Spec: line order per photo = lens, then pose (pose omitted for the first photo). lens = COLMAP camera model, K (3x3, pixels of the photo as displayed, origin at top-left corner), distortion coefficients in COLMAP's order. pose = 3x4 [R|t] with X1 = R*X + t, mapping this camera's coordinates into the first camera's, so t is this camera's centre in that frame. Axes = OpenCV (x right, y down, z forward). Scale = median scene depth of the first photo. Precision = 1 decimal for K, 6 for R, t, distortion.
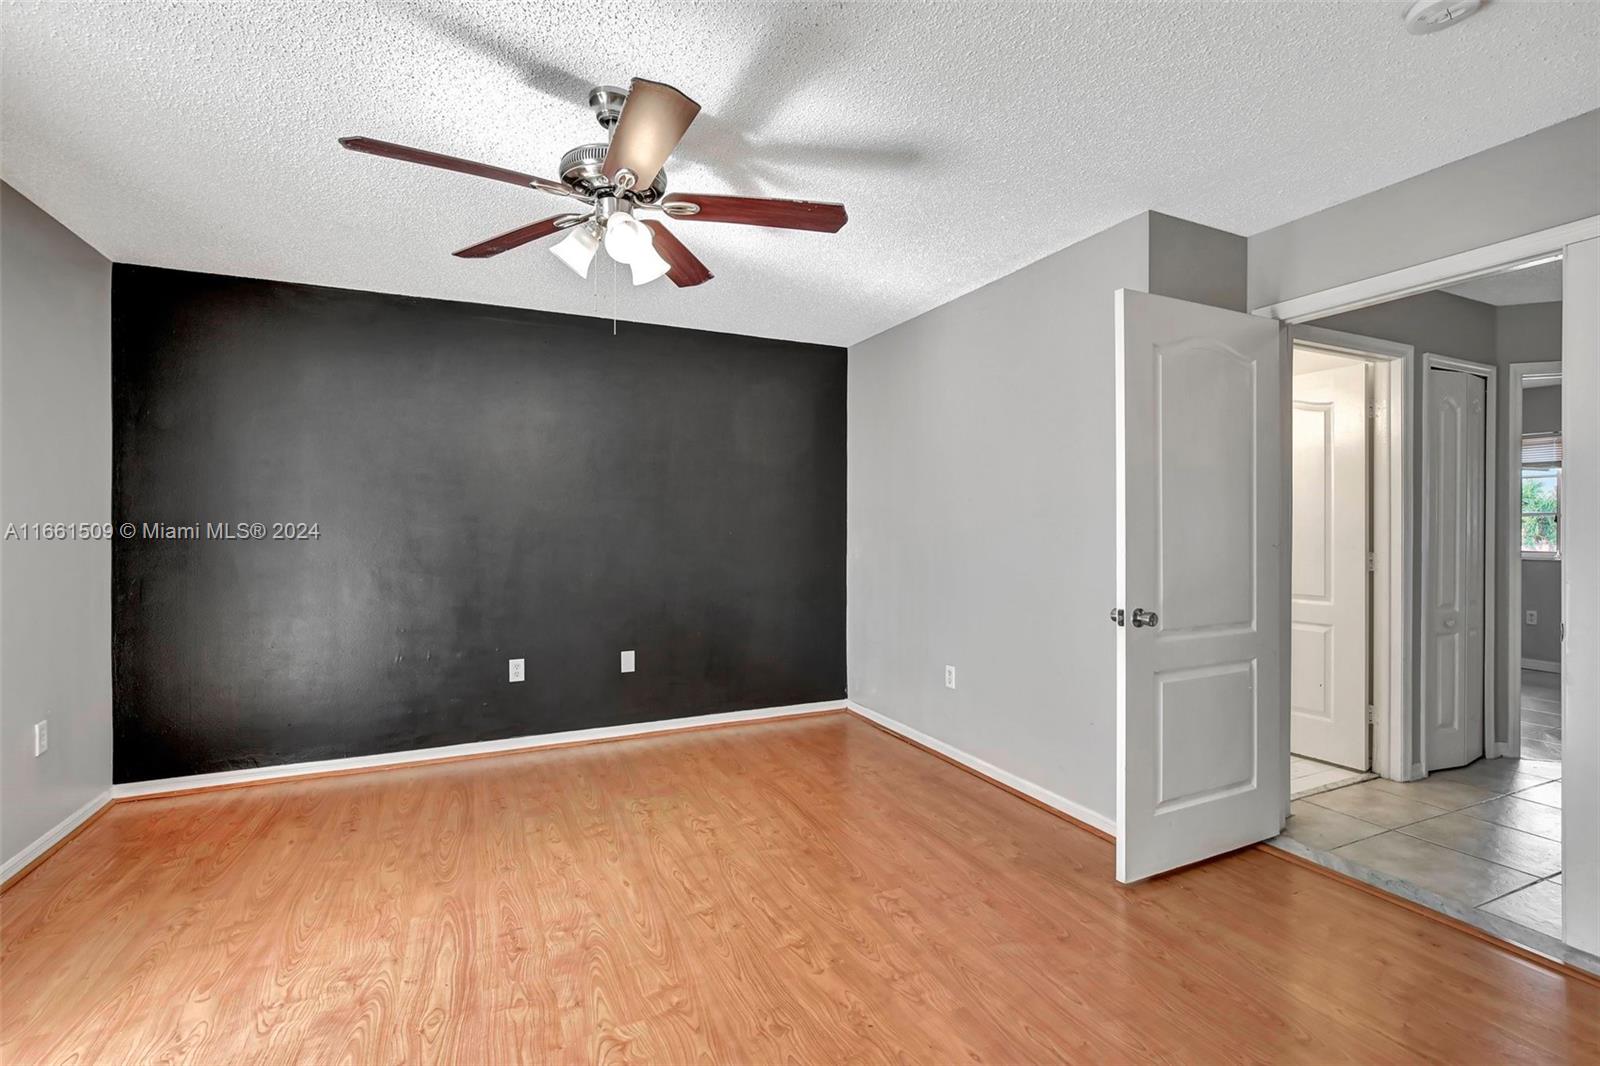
lens RADIAL K [[743.9, 0, 840.9], [0, 743.9, 525.2], [0, 0, 1]] dist [-0.017186, 0.006464]
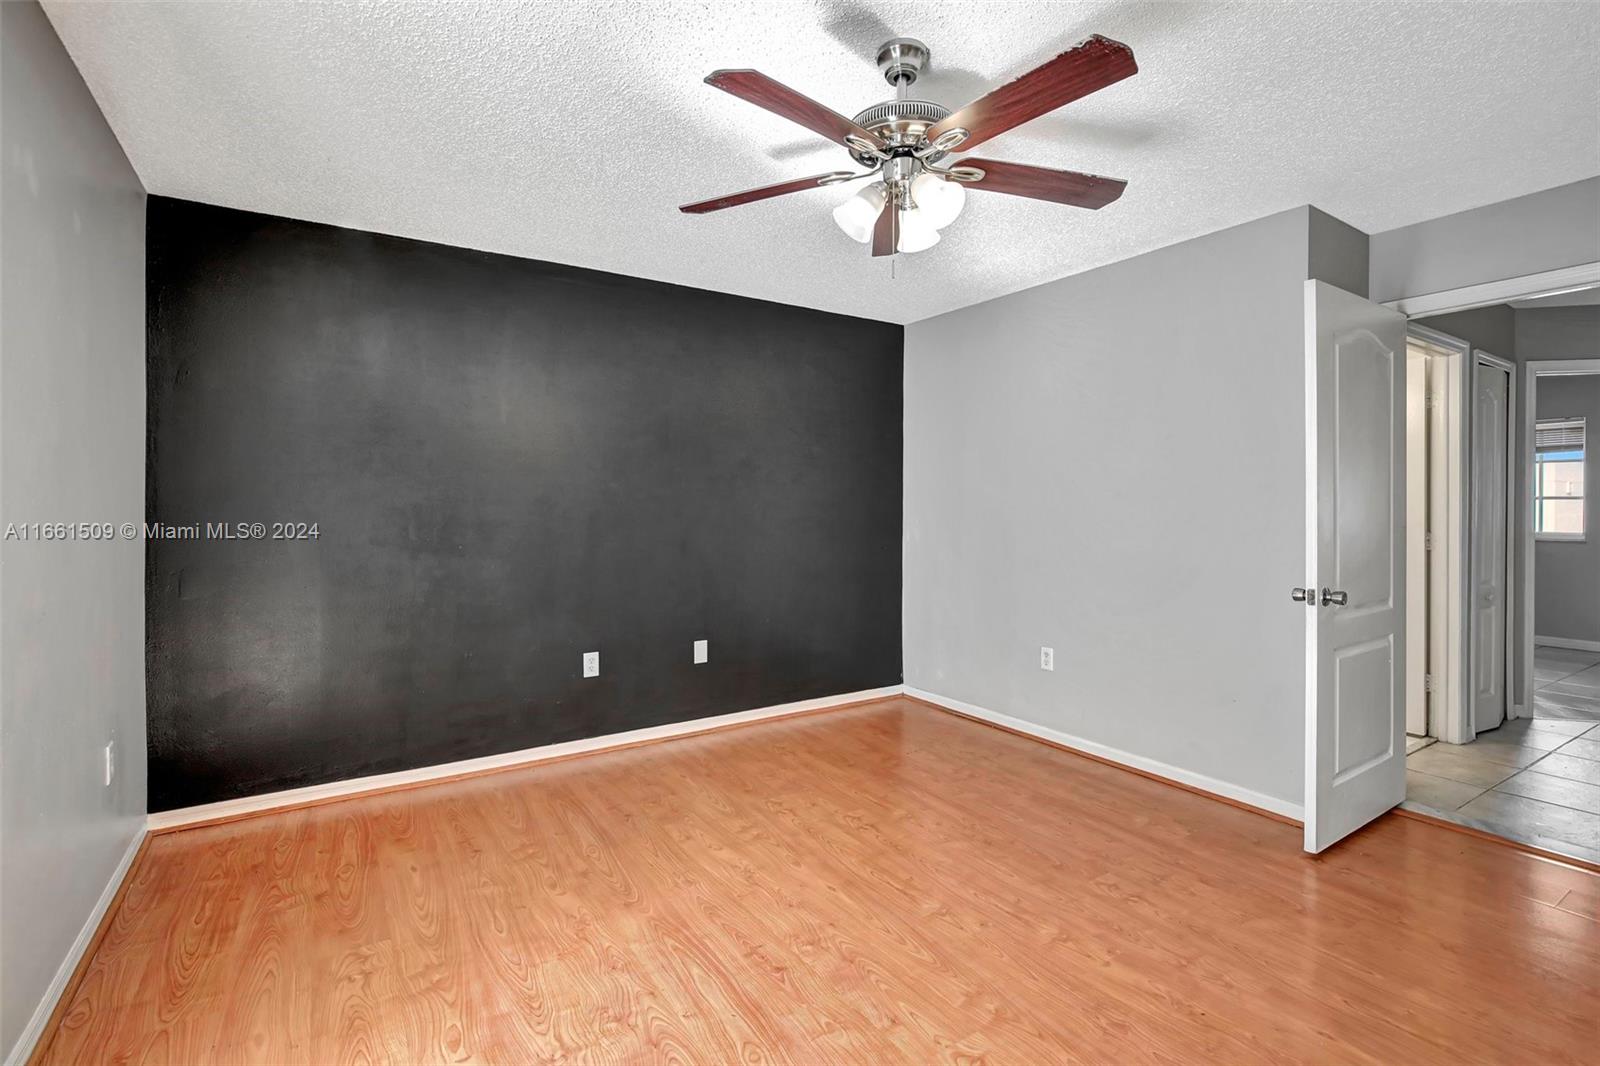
lens RADIAL K [[753.6, 0, 833.5], [0, 753.6, 507.0], [0, 0, 1]] dist [-0.010489, 0.000189]
pose [[0.990125, 0.001176, 0.140180, -0.371153], [-0.001387, 0.999998, 0.001406, -0.001517], [-0.140178, -0.001587, 0.990125, 0.049393]]
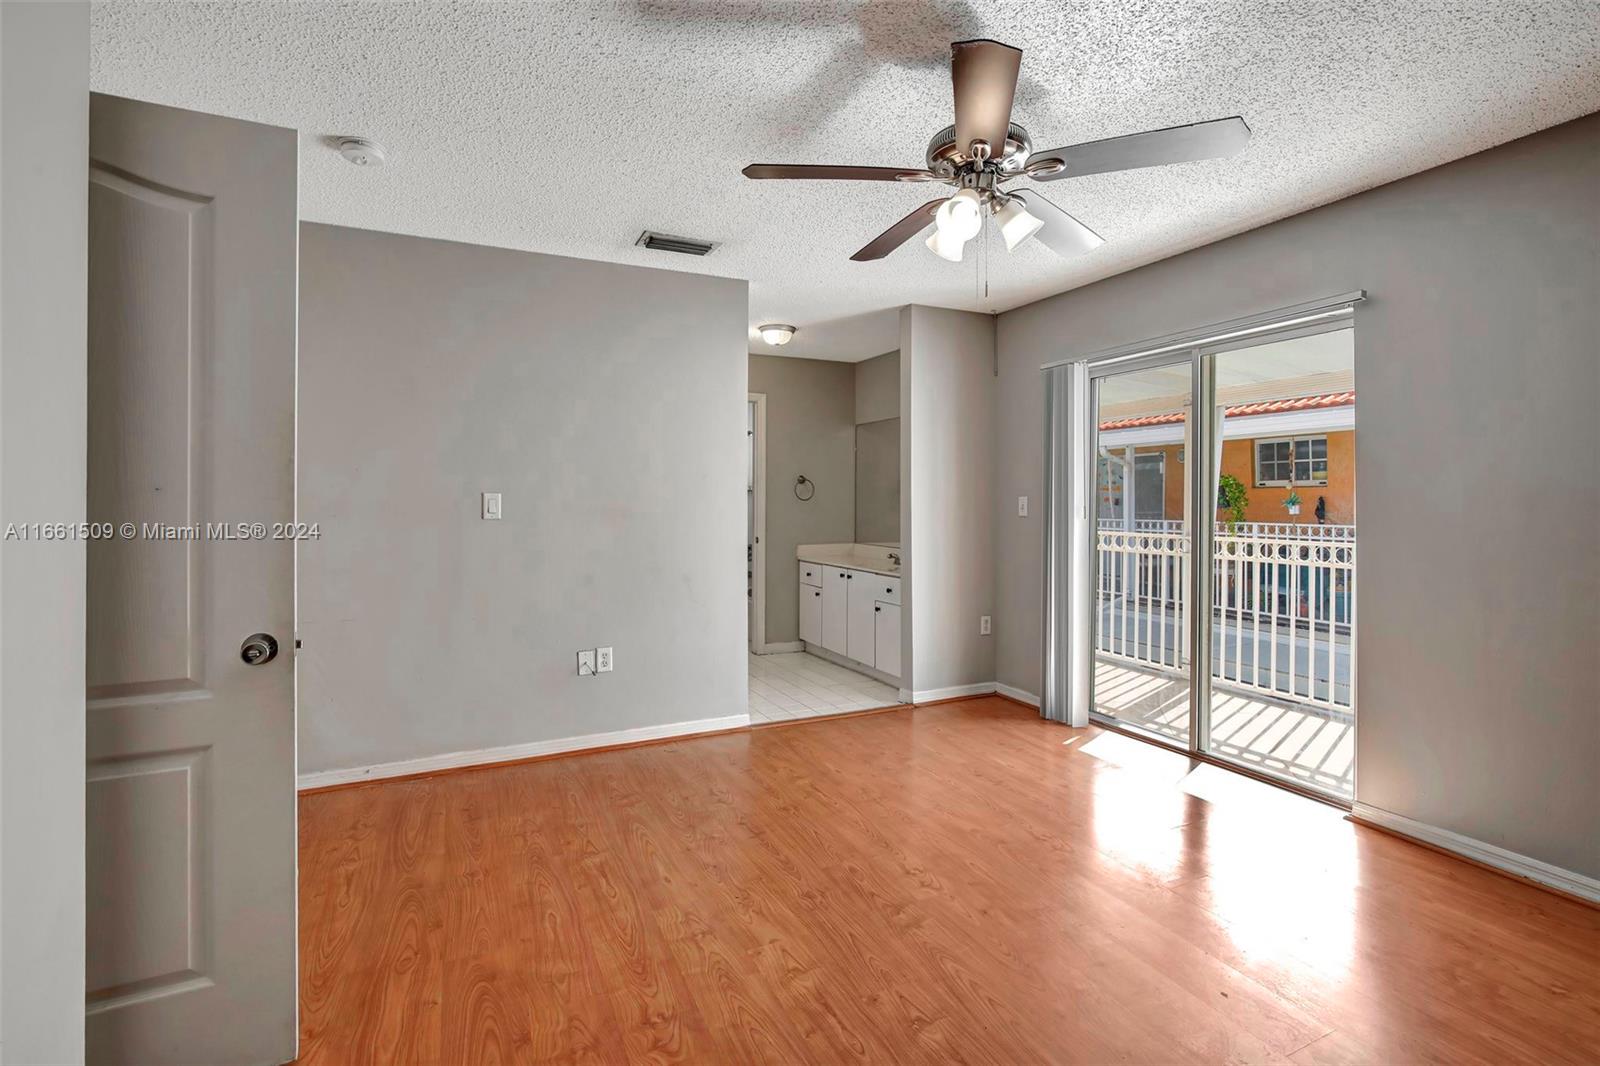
lens RADIAL K [[736.5, 0, 831.6], [0, 736.5, 498.9], [0, 0, 1]] dist [-0.002906, -0.000176]
pose [[-0.999991, -0.000319, -0.004328, -0.072829], [-0.000318, 1.000000, -0.000243, 0.000267], [0.004328, -0.000242, -0.999991, 1.413933]]
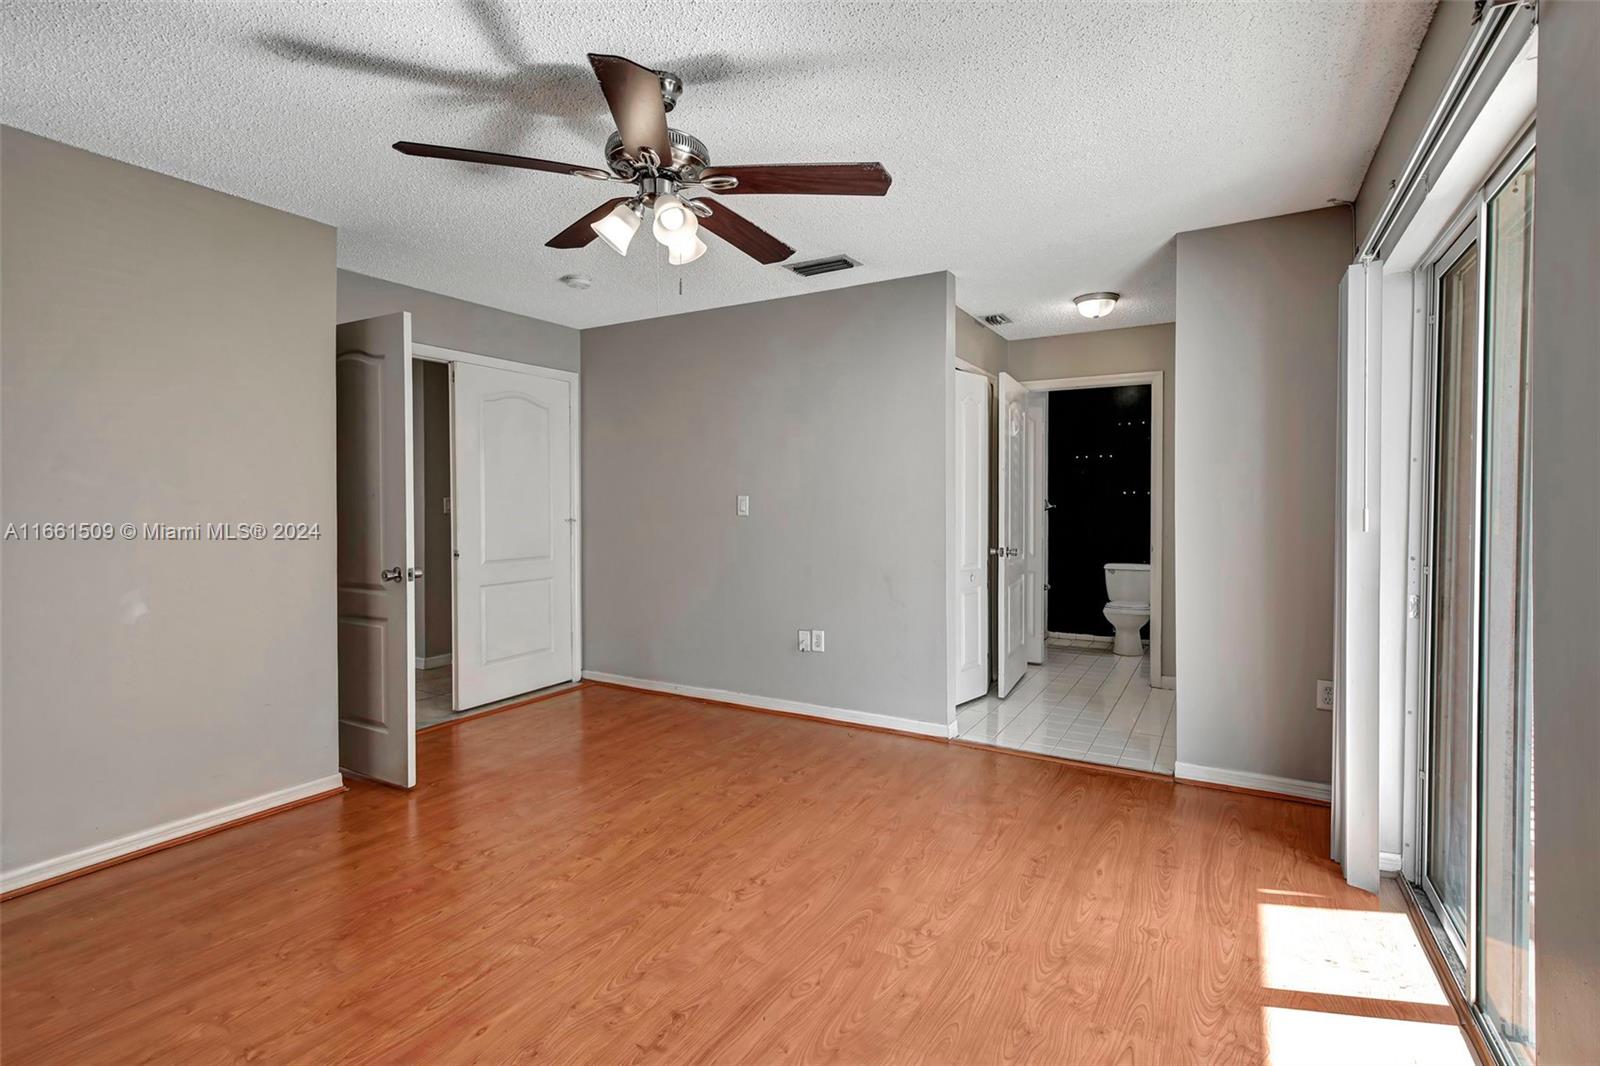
lens RADIAL K [[757.2, 0, 797.8], [0, 757.2, 500.6], [0, 0, 1]] dist [-0.008299, 0.000146]
pose [[-0.550864, 0.002062, 0.834592, -0.895714], [0.001260, 0.999998, -0.001640, 0.004241], [-0.834594, 0.000148, -0.550866, 1.000024]]
